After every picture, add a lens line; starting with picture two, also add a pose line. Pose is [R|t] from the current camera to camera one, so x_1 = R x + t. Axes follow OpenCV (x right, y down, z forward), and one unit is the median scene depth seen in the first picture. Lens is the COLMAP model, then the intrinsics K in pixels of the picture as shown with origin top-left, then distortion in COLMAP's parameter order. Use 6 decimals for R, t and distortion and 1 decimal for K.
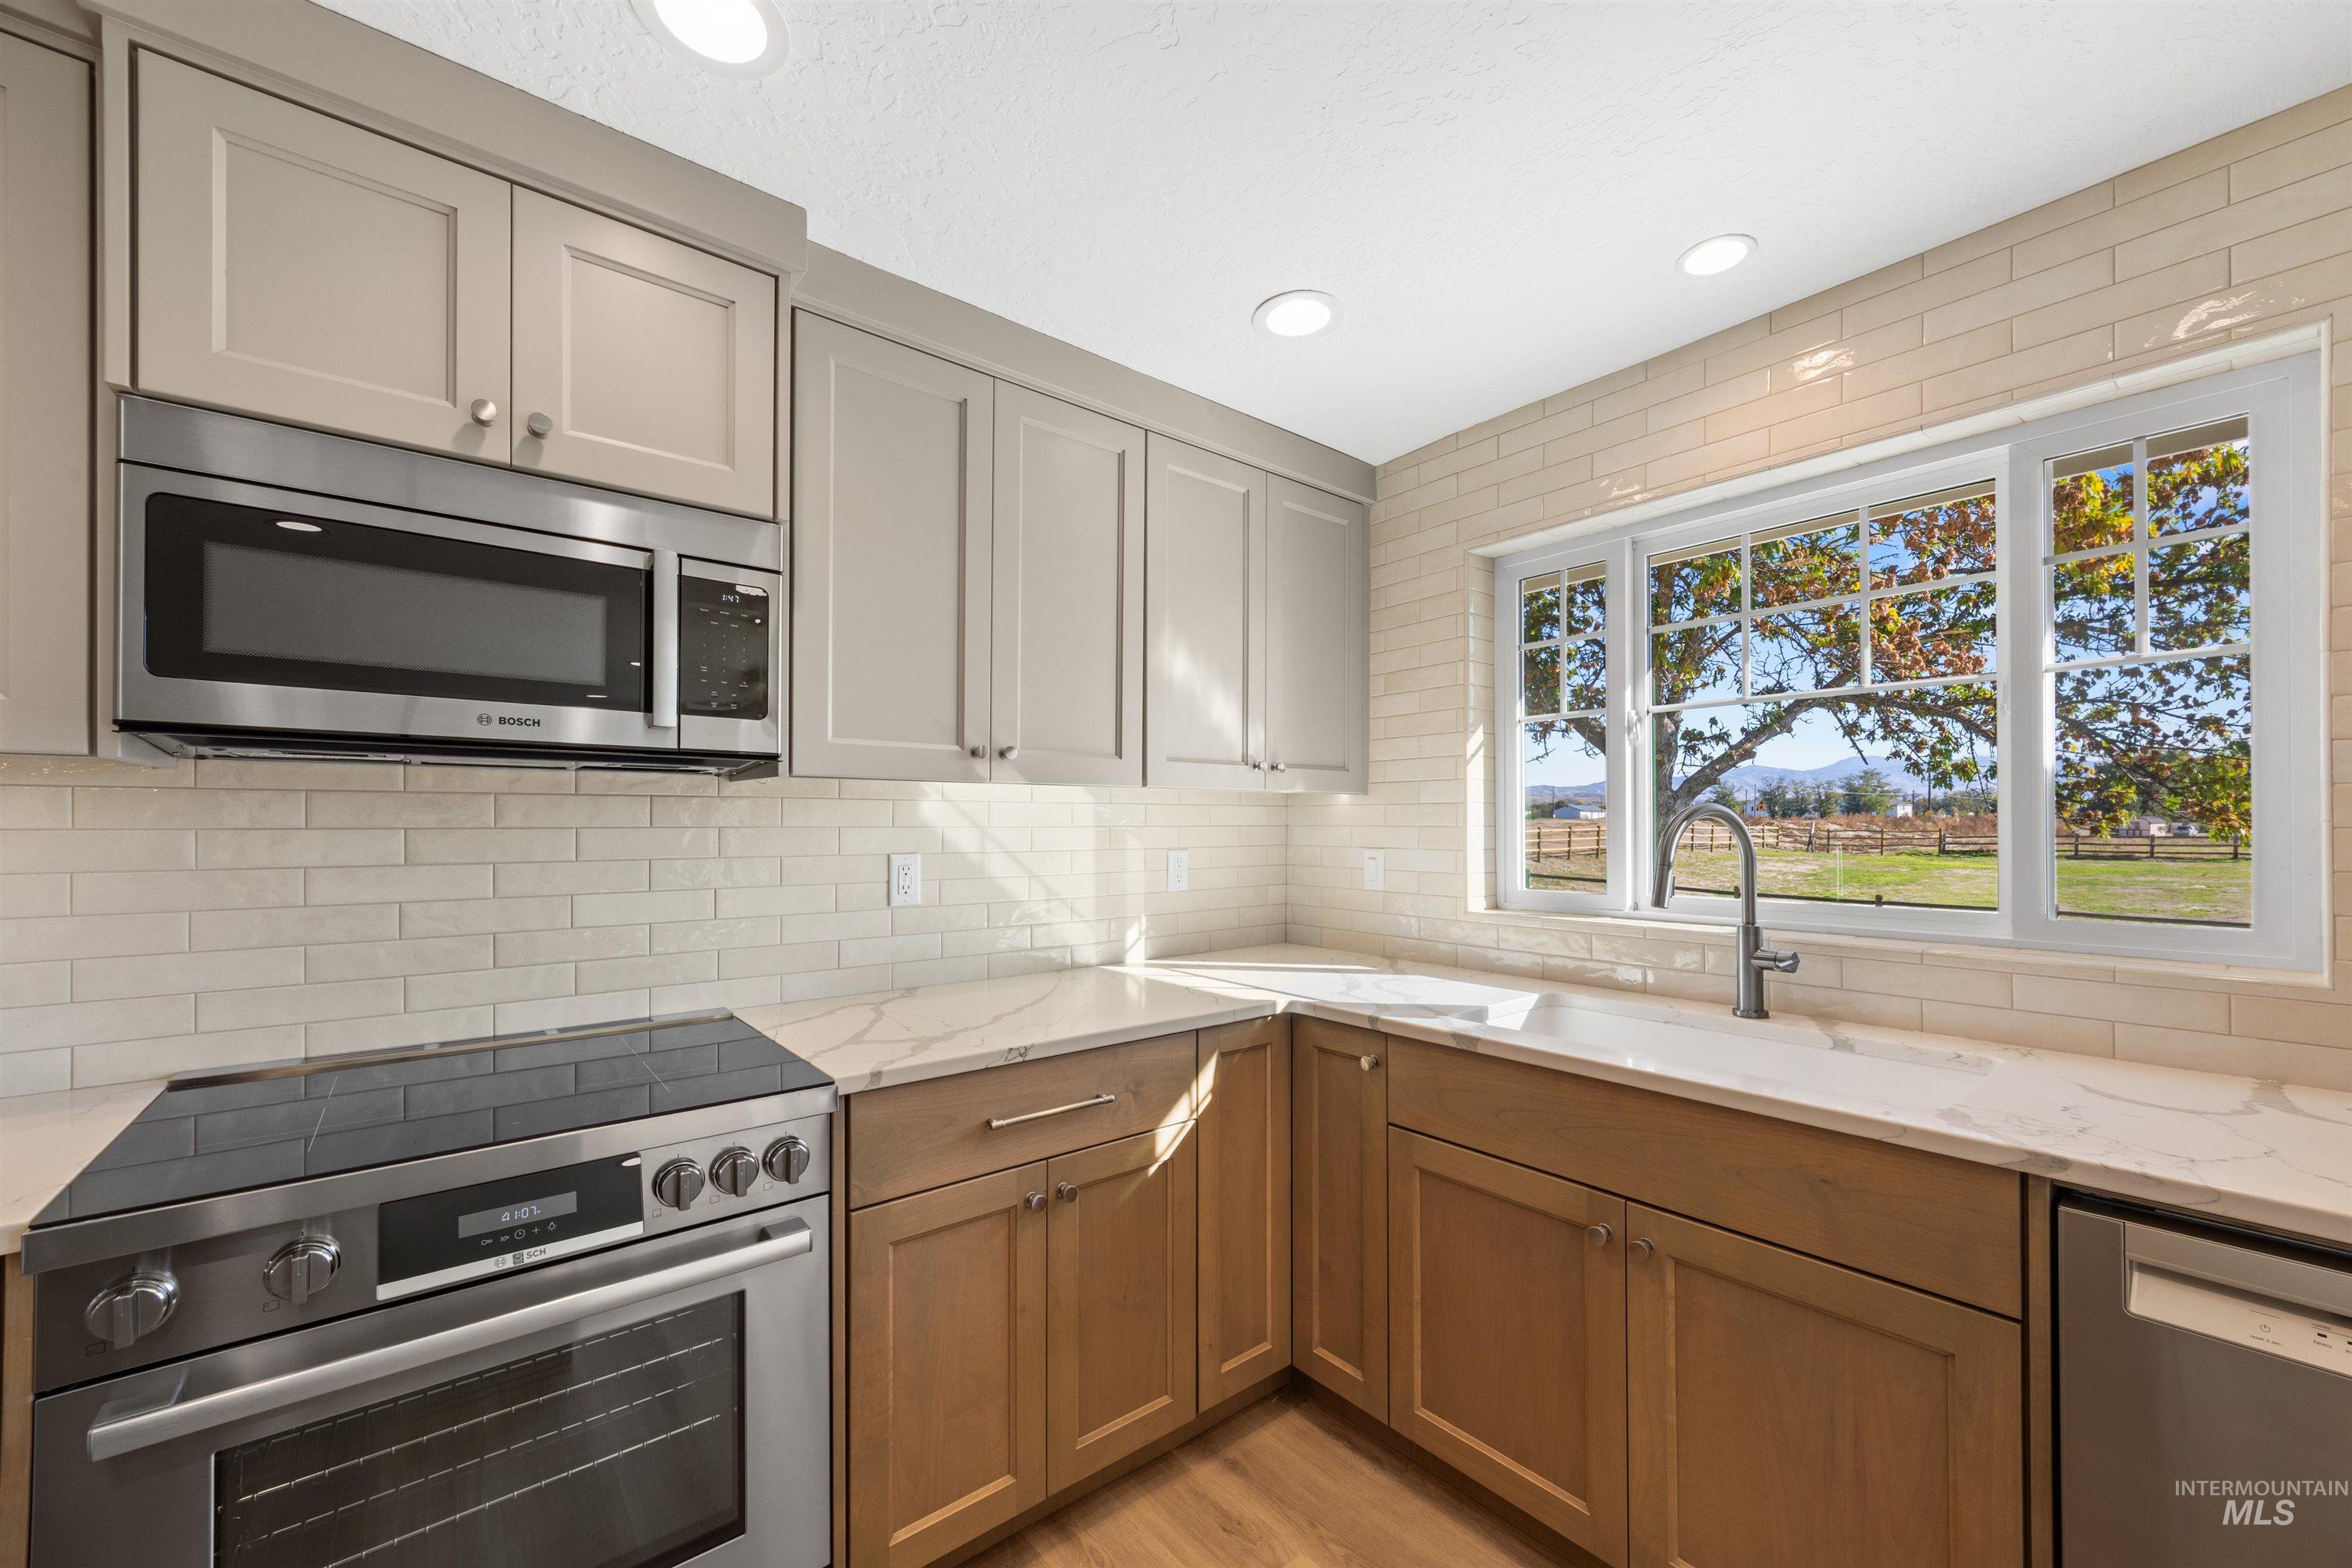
lens RADIAL K [[904.1, 0, 1182.8], [0, 904.1, 820.1], [0, 0, 1]] dist [-0.002241, 0.001353]
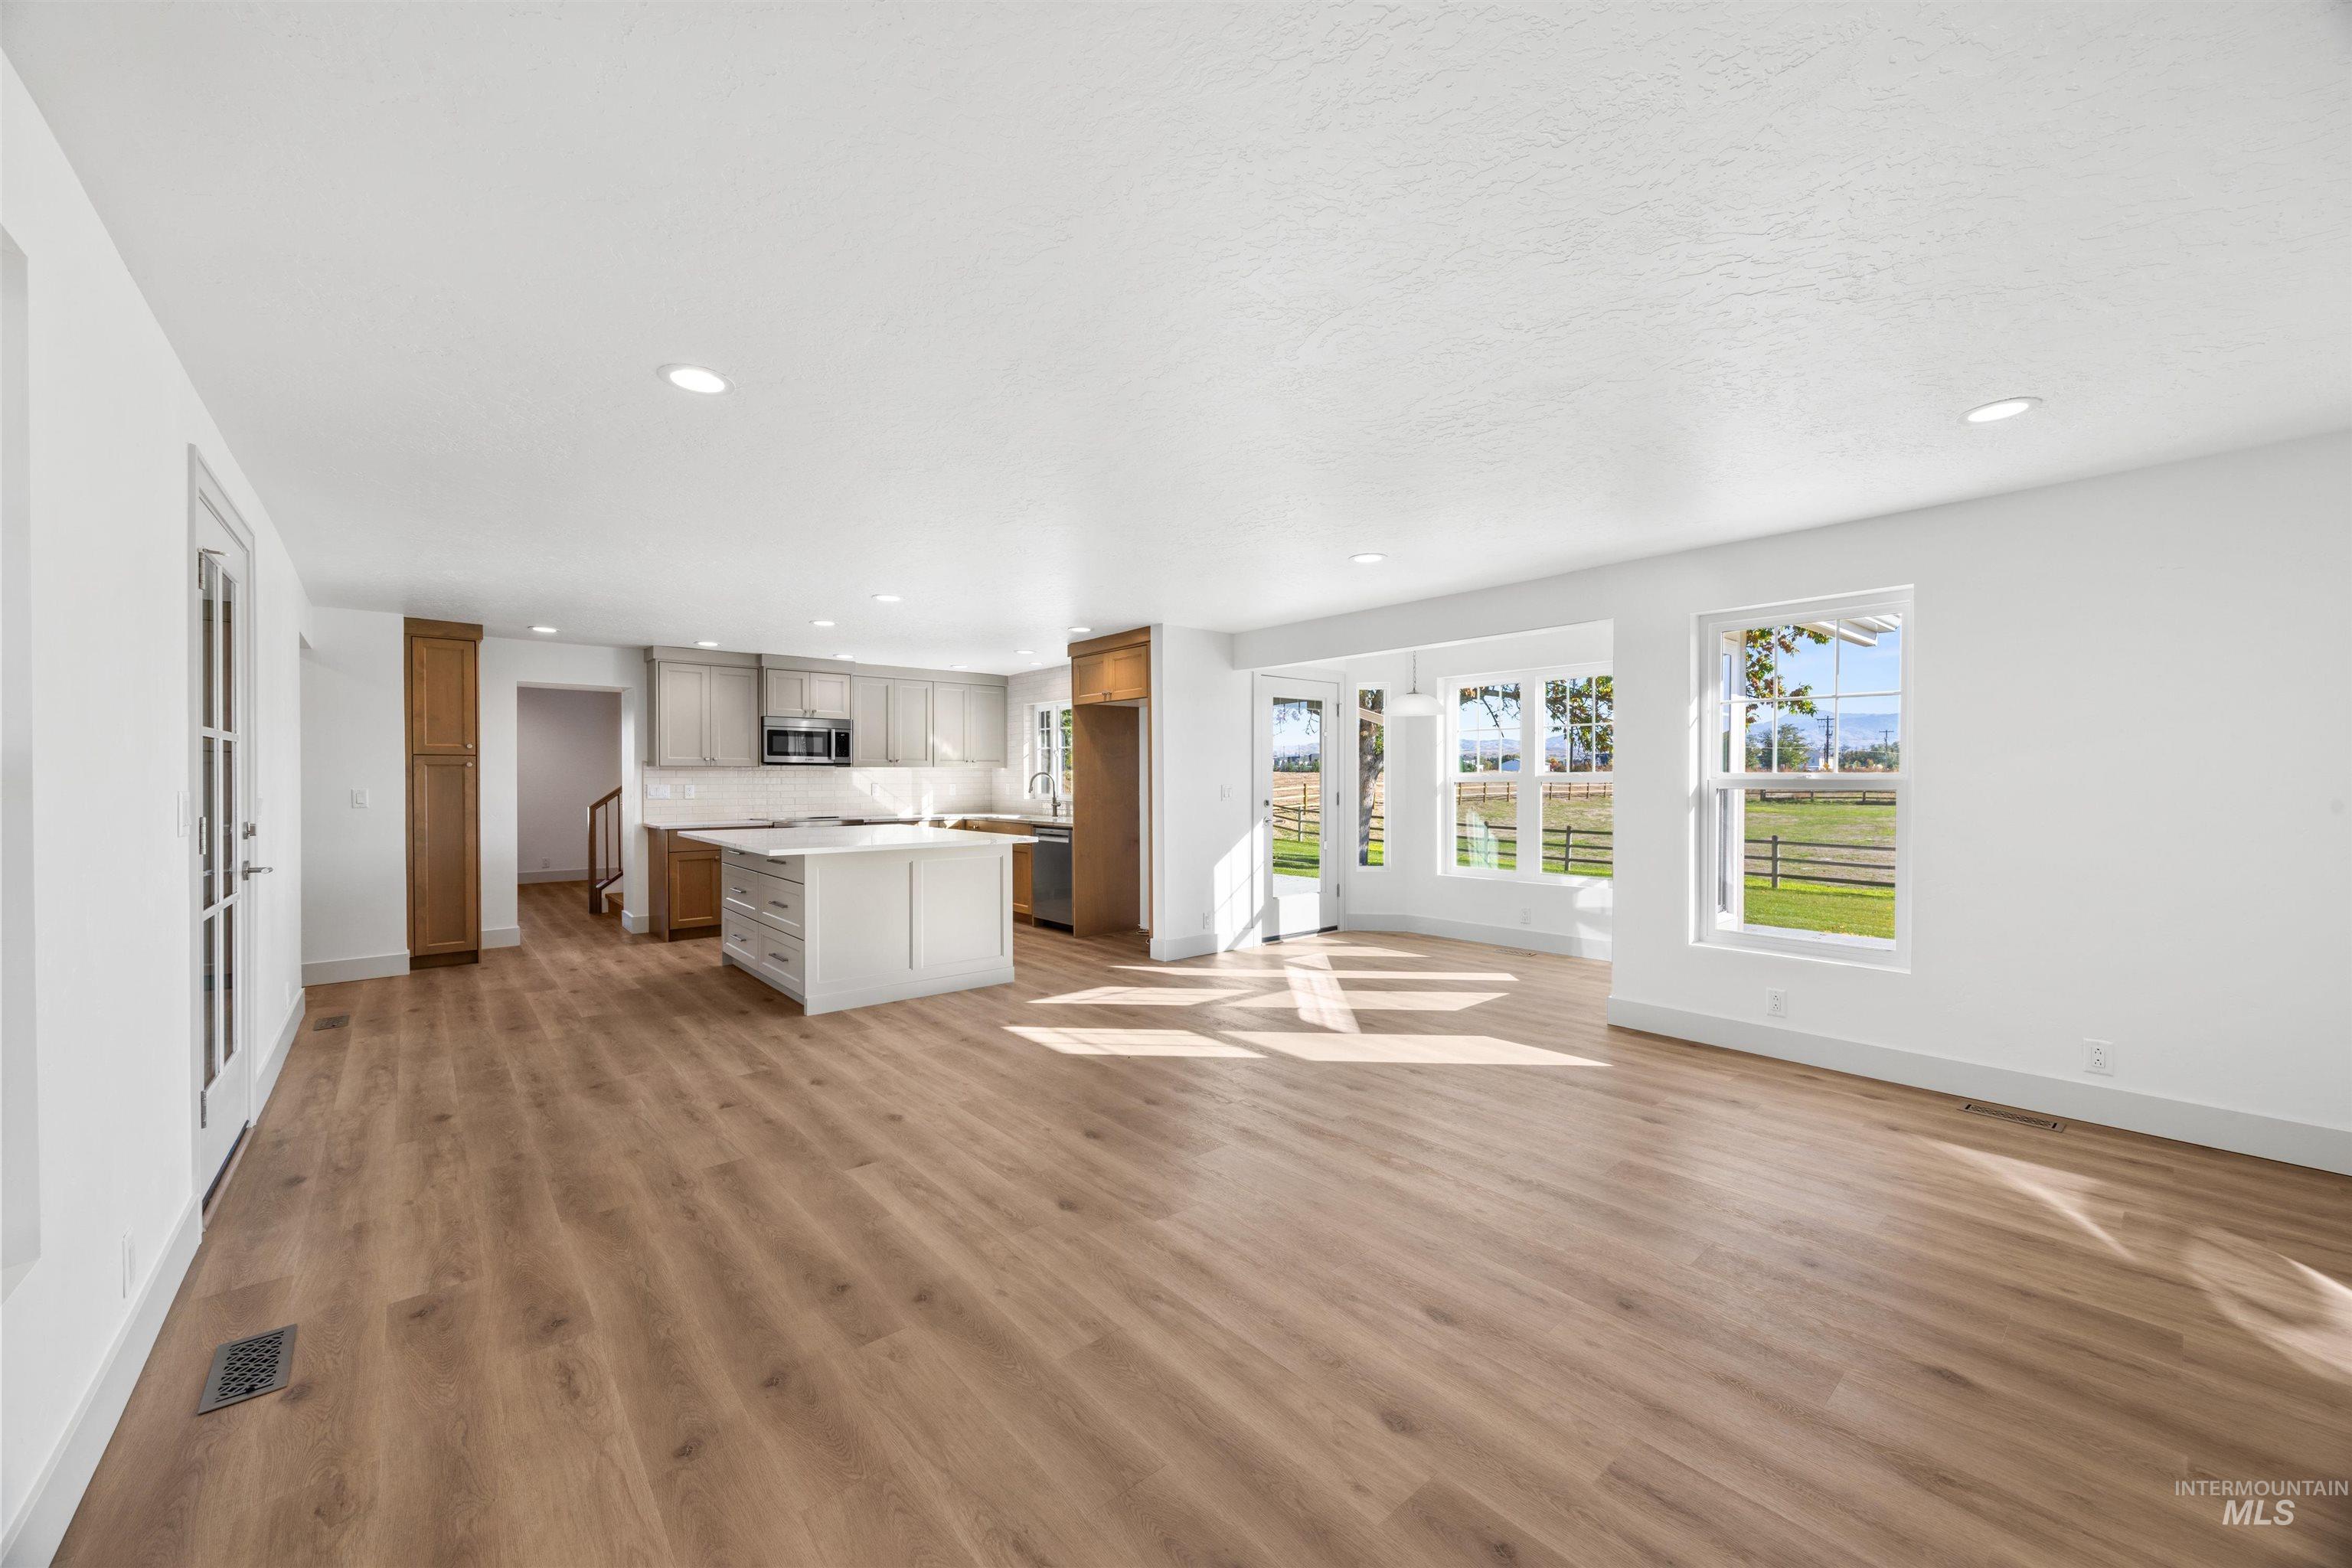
lens RADIAL K [[904.1, 0, 1181.1], [0, 904.1, 787.0], [0, 0, 1]] dist [-0.002241, 0.001353]
pose [[0.999721, -0.002948, 0.023445, 1.127173], [0.002593, 0.999882, 0.015153, -0.006293], [-0.023487, -0.015088, 0.999610, -3.595458]]
